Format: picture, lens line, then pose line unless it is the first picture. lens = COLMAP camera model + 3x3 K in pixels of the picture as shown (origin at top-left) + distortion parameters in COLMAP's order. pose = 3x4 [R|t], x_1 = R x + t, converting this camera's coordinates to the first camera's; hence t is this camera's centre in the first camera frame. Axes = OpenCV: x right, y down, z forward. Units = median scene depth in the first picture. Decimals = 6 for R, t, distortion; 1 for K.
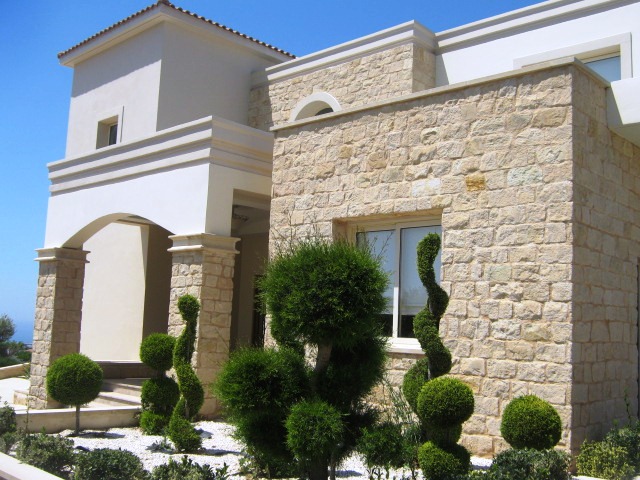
lens RADIAL K [[712.7, 0, 322.4], [0, 712.7, 241.5], [0, 0, 1]] dist [-0.088044, 0.000000]
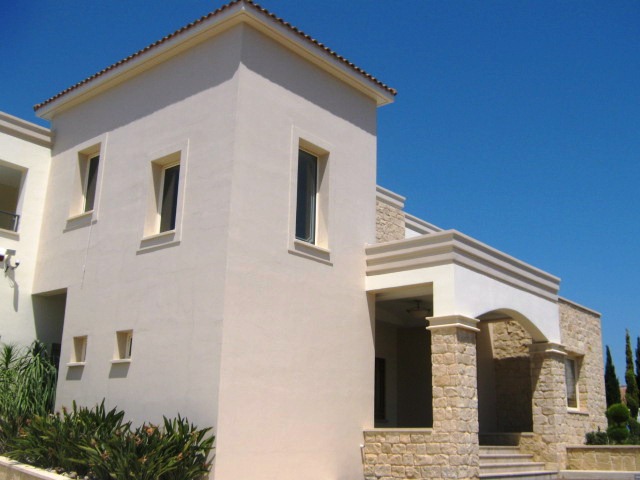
lens RADIAL K [[712.7, 0, 320.5], [0, 712.7, 240.5], [0, 0, 1]] dist [-0.088044, 0.000000]
pose [[-0.046410, 0.234148, 0.971093, -2.359890], [-0.147180, 0.959928, -0.238490, 0.302147], [-0.988020, -0.153993, -0.010088, 2.071619]]
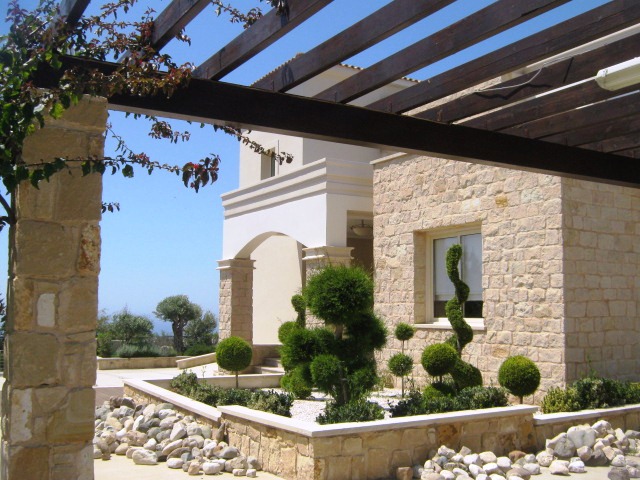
lens RADIAL K [[712.7, 0, 318.6], [0, 712.7, 239.6], [0, 0, 1]] dist [-0.088044, 0.000000]
pose [[0.958646, -0.062856, -0.277574, 0.250244], [0.067671, 0.997677, 0.007790, -0.043984], [0.276440, -0.026251, 0.960673, -0.384136]]
